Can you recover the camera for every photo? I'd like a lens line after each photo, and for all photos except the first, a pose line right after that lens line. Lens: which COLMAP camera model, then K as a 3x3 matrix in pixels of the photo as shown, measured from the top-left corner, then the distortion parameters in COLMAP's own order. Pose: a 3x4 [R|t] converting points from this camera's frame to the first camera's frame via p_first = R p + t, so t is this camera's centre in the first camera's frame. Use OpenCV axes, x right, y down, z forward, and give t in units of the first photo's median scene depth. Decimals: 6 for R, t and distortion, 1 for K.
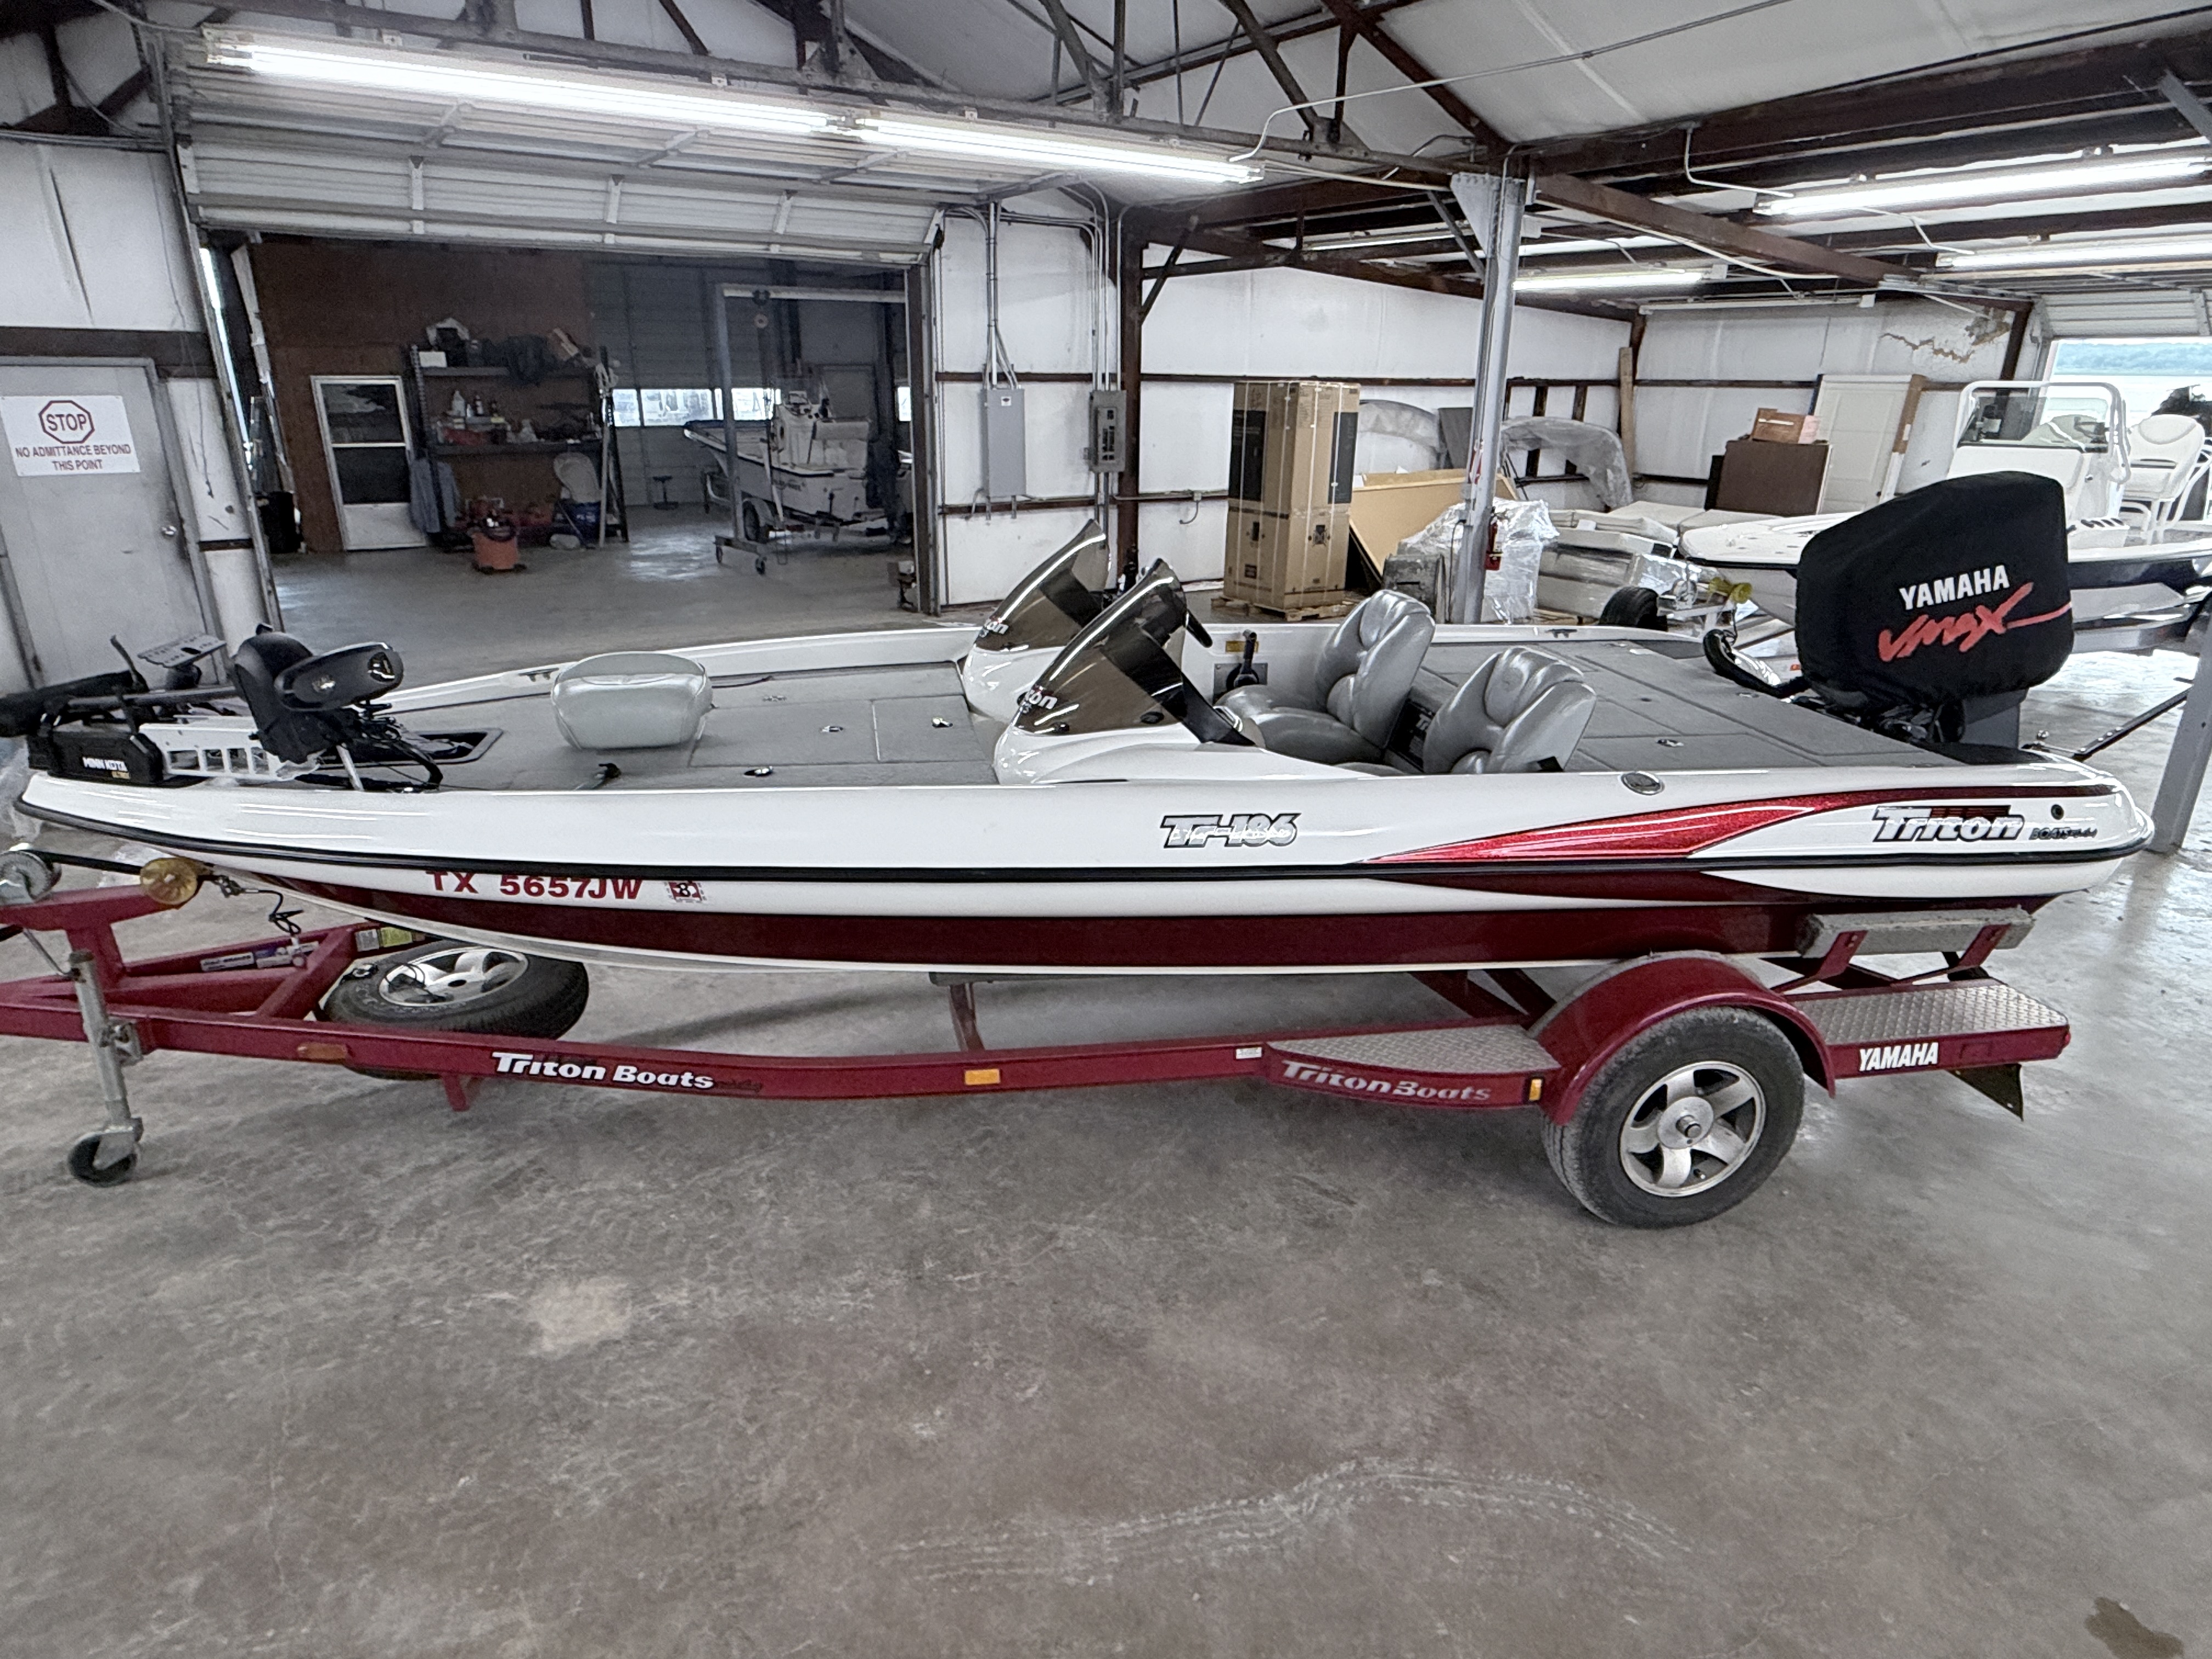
lens RADIAL K [[1273.6, 0, 1109.0], [0, 1273.6, 833.2], [0, 0, 1]] dist [-0.000099, -0.000808]
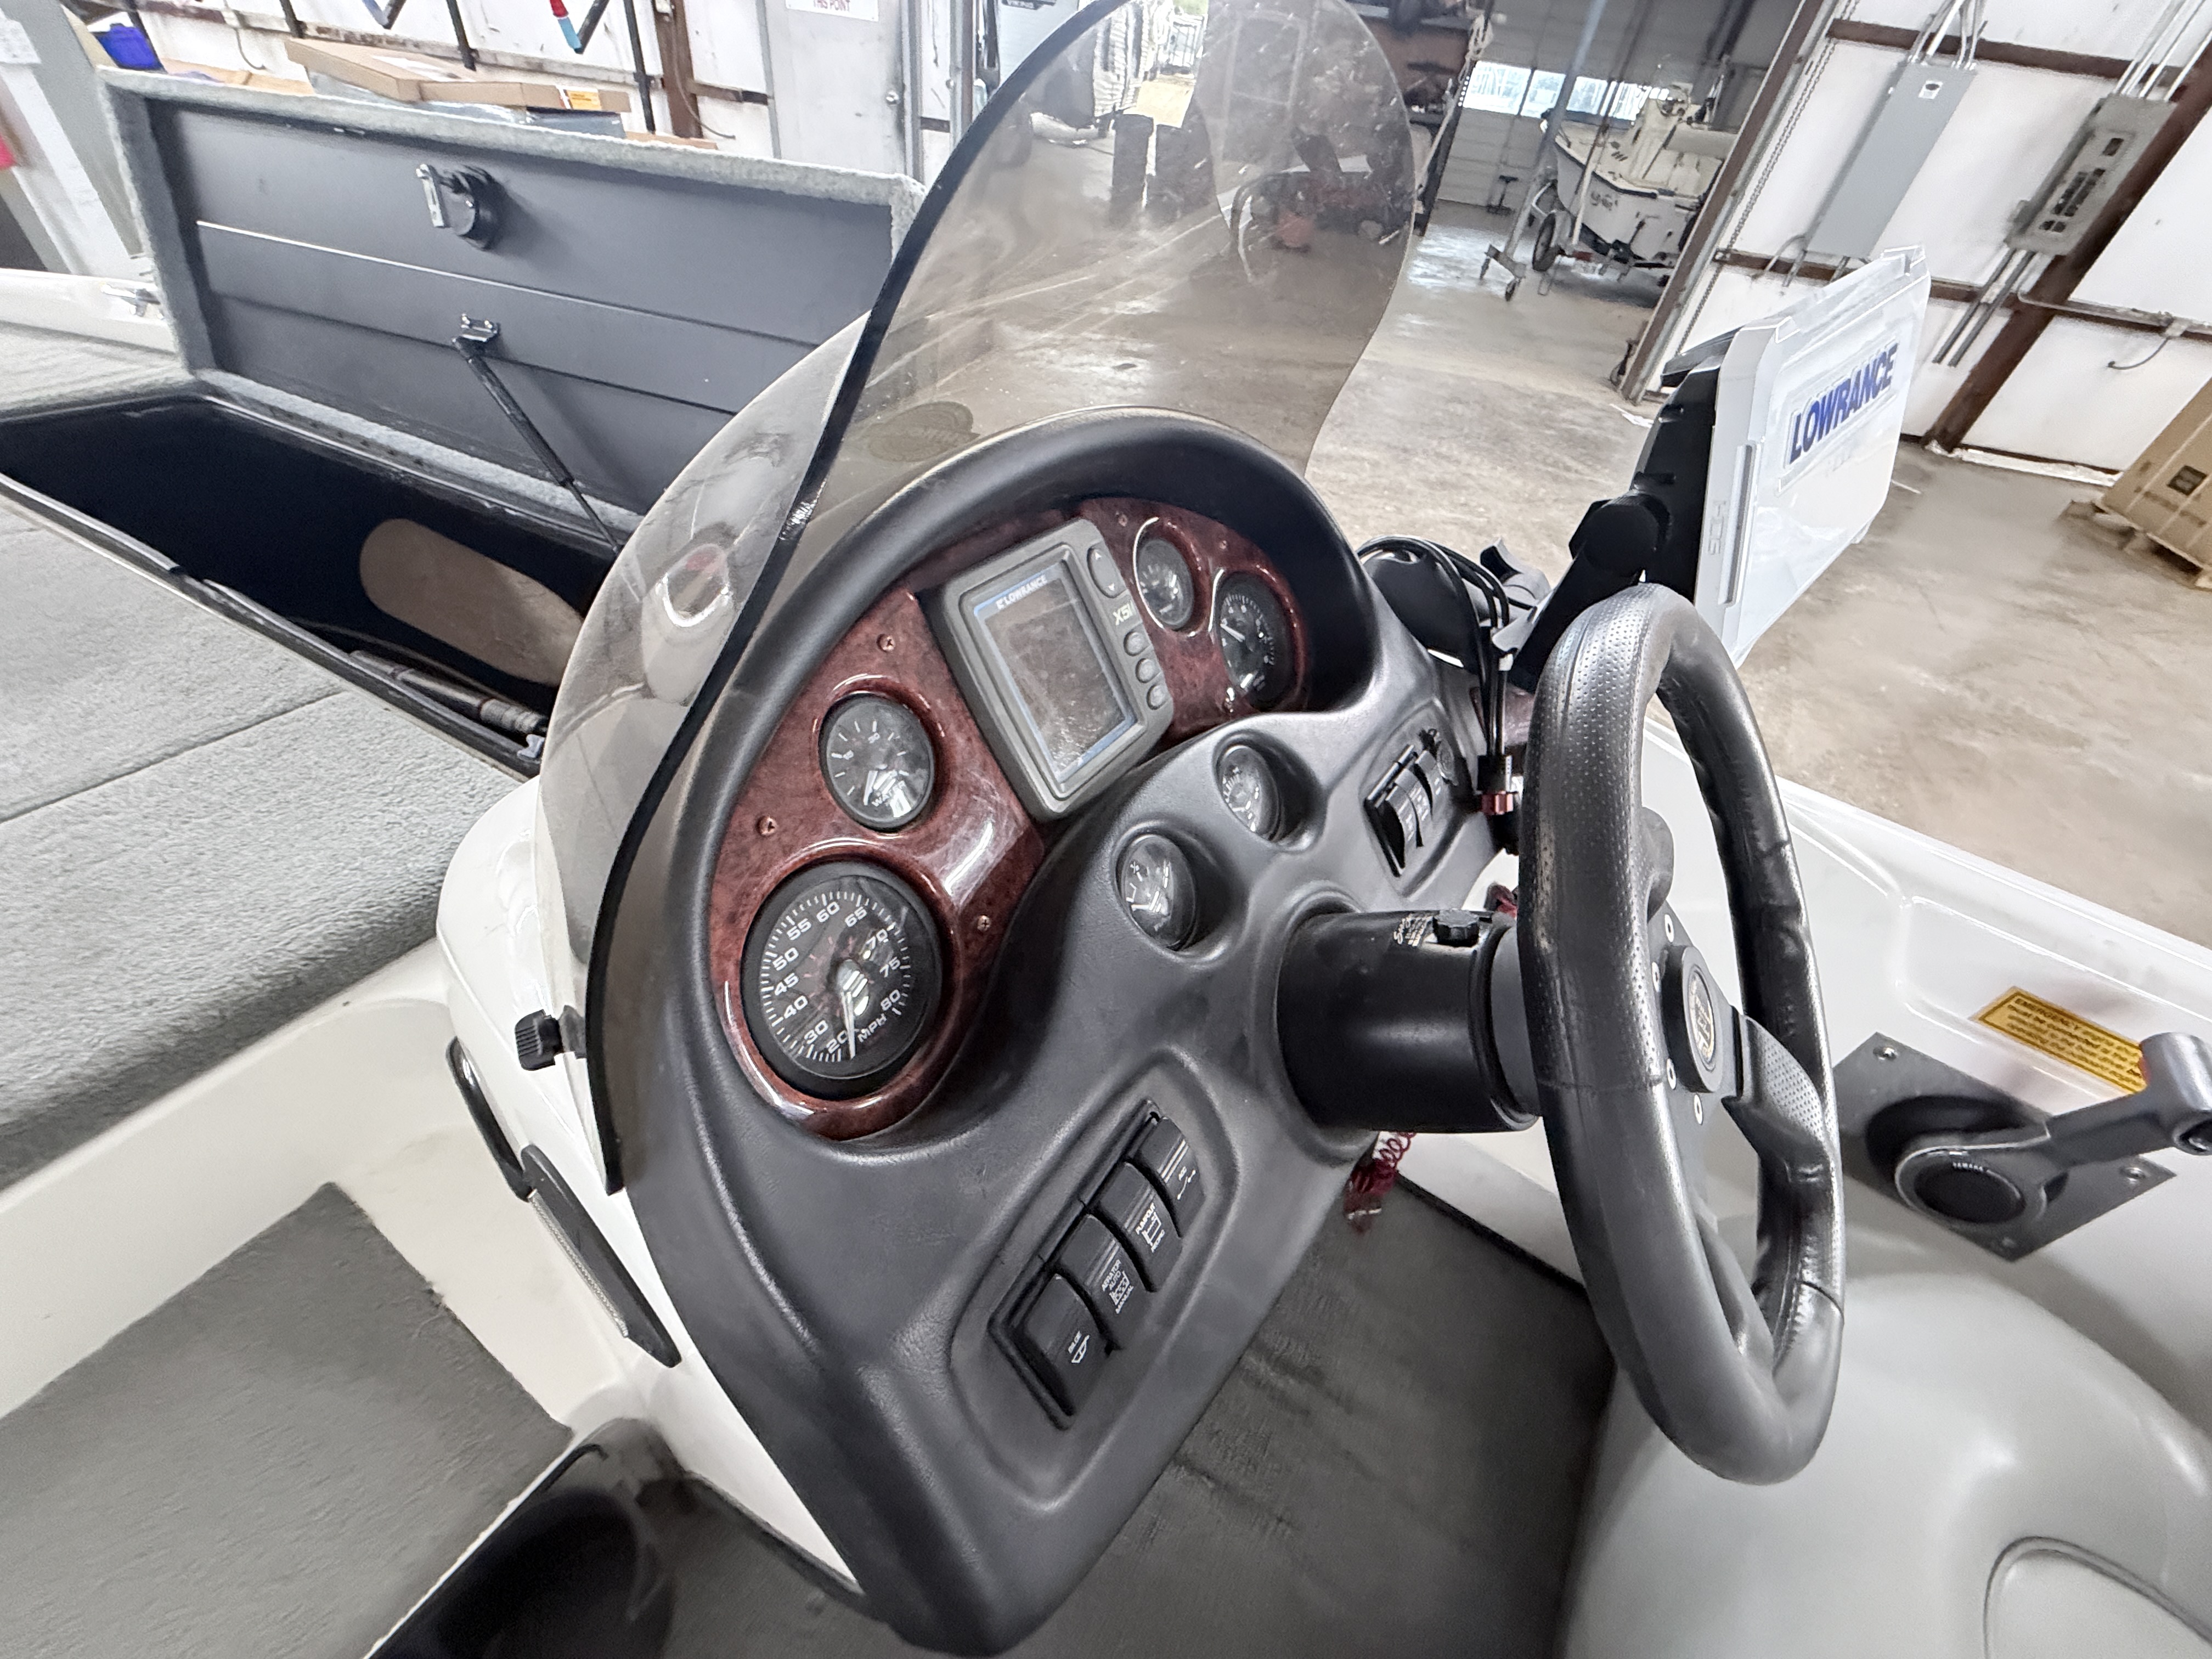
lens RADIAL K [[893.8, 0, 1100.3], [0, 893.8, 829.0], [0, 0, 1]] dist [0.001689, -0.000210]
pose [[0.720559, 0.518446, -0.460443, 0.018640], [-0.332746, 0.841127, 0.426362, -0.070940], [0.608337, -0.154008, 0.778593, 0.305806]]
